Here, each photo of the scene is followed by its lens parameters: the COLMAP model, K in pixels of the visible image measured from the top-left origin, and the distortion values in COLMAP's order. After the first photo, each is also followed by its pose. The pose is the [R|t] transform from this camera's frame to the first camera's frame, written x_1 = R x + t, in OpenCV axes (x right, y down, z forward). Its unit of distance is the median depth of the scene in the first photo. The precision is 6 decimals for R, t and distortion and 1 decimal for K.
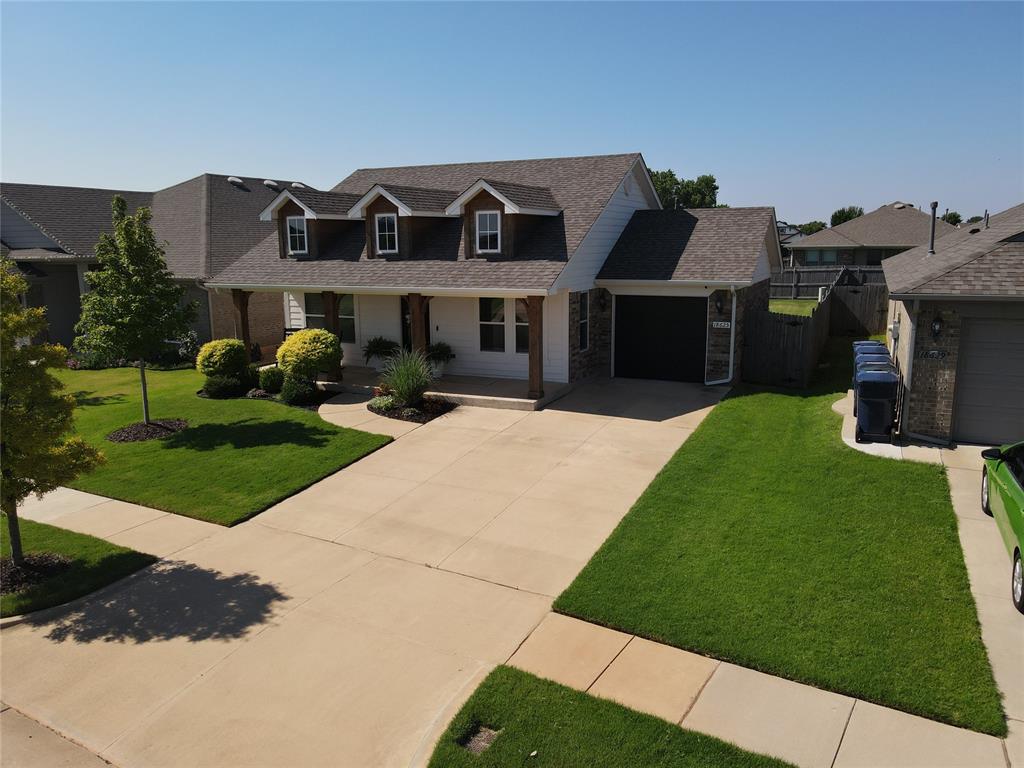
lens RADIAL K [[747.3, 0, 512.0], [0, 747.3, 384.0], [0, 0, 1]] dist [0.008522, 0.013910]
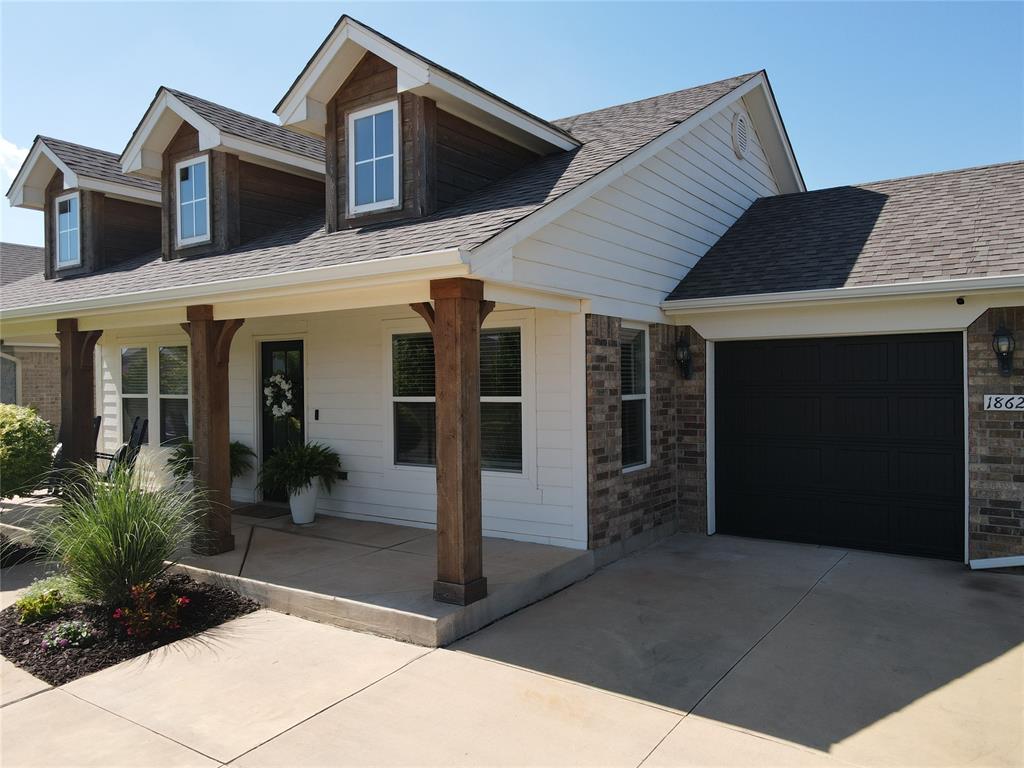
lens RADIAL K [[747.3, 0, 512.0], [0, 747.3, 384.0], [0, 0, 1]] dist [0.008522, 0.013910]
pose [[0.987149, 0.000942, -0.159802, 0.098746], [-0.029250, 0.984154, -0.174886, -0.016916], [0.157106, 0.177312, 0.971534, 0.607314]]
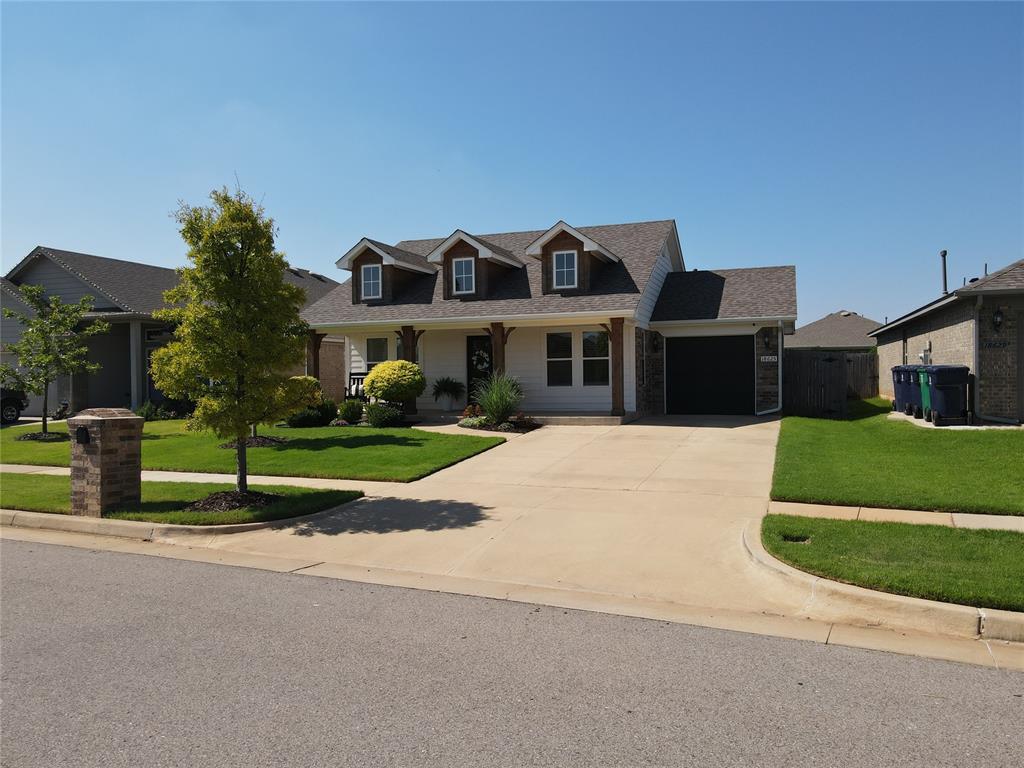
lens RADIAL K [[747.3, 0, 512.0], [0, 747.3, 384.0], [0, 0, 1]] dist [0.008522, 0.013910]
pose [[0.996172, -0.002518, 0.087378, -0.193985], [0.017993, 0.984086, -0.176778, 0.146070], [-0.085542, 0.177673, 0.980365, -0.040272]]
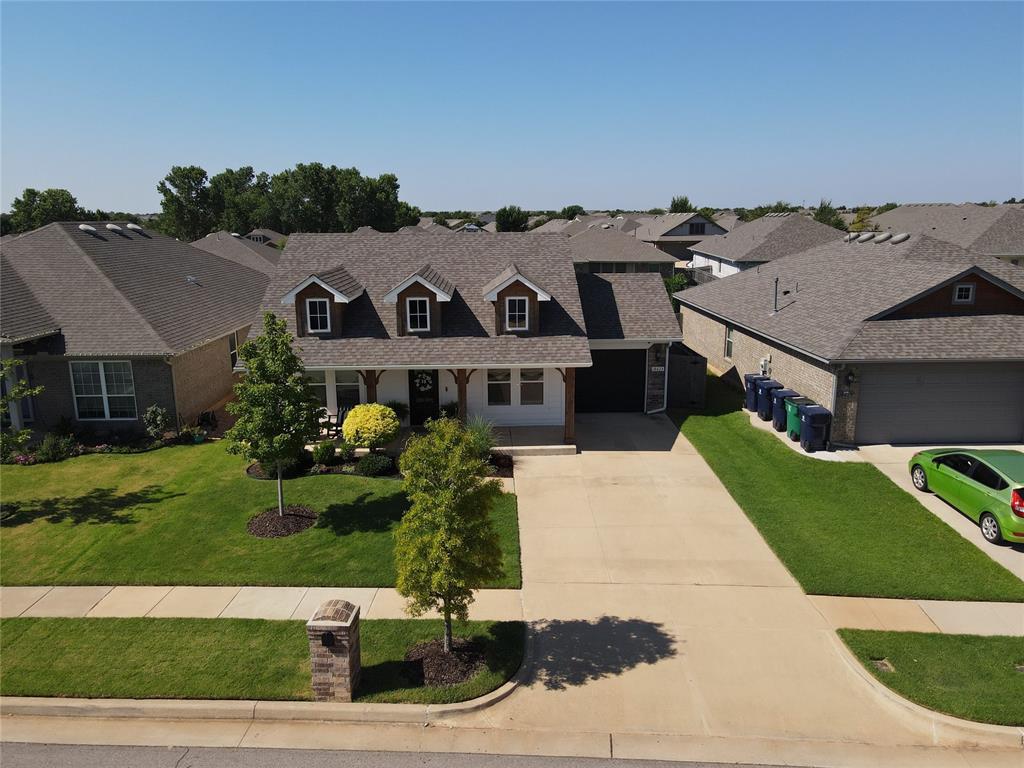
lens RADIAL K [[747.3, 0, 512.0], [0, 747.3, 384.0], [0, 0, 1]] dist [0.008522, 0.013910]
pose [[0.892295, -0.092826, 0.441806, -0.559976], [0.082300, 0.995680, 0.042981, -0.132844], [-0.443888, -0.001991, 0.896080, -0.097146]]
